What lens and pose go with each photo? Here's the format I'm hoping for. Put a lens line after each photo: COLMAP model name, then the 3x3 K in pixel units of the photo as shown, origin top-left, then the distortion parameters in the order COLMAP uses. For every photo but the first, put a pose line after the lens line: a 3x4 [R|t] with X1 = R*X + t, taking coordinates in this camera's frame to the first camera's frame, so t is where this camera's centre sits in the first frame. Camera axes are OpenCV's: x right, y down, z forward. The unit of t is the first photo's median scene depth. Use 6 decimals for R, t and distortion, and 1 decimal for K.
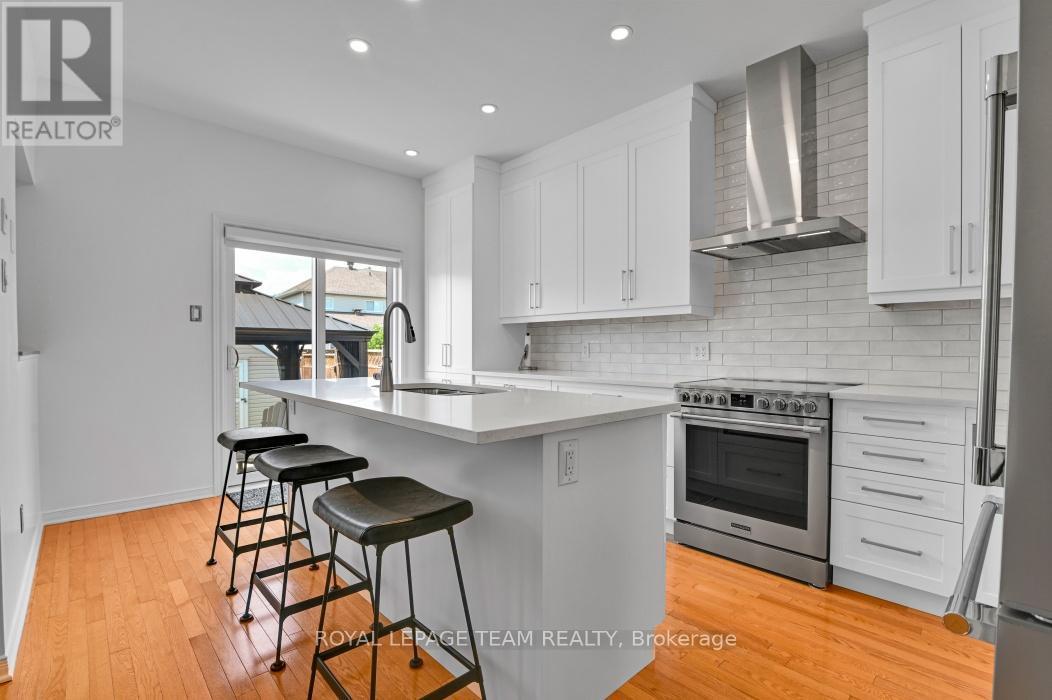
lens RADIAL K [[483.0, 0, 528.7], [0, 483.0, 354.0], [0, 0, 1]] dist [-0.015080, -0.000702]
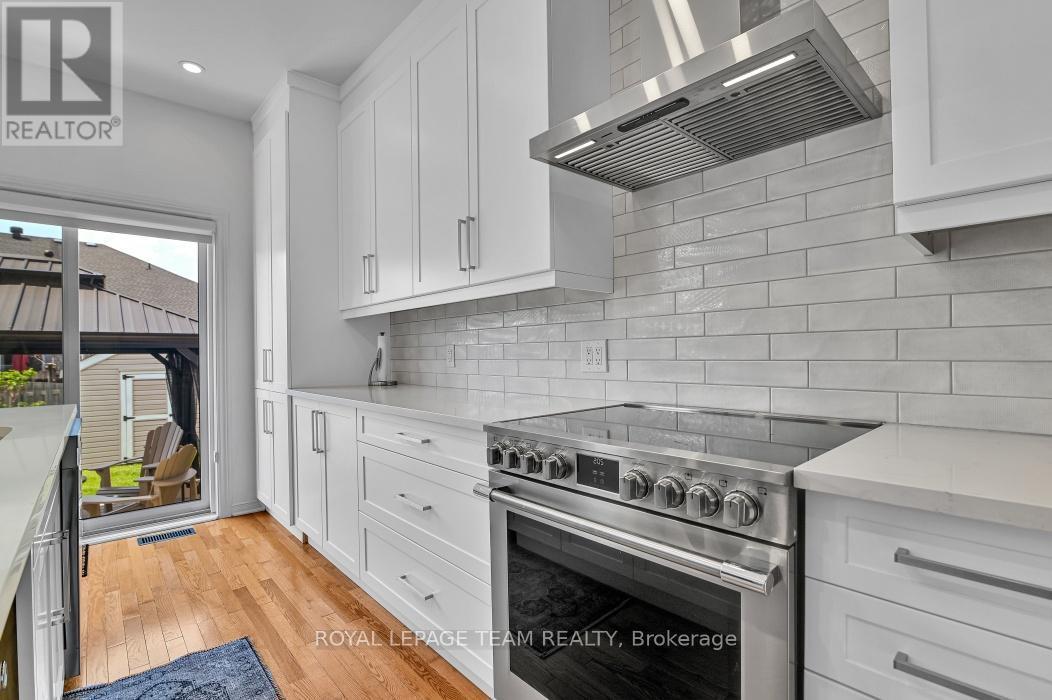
lens RADIAL K [[483.0, 0, 527.3], [0, 483.0, 352.3], [0, 0, 1]] dist [-0.015080, -0.000702]
pose [[0.999678, -0.013294, -0.021610, 0.290509], [0.012982, 0.999810, -0.014545, -0.002195], [0.021799, 0.014259, 0.999661, 0.424497]]
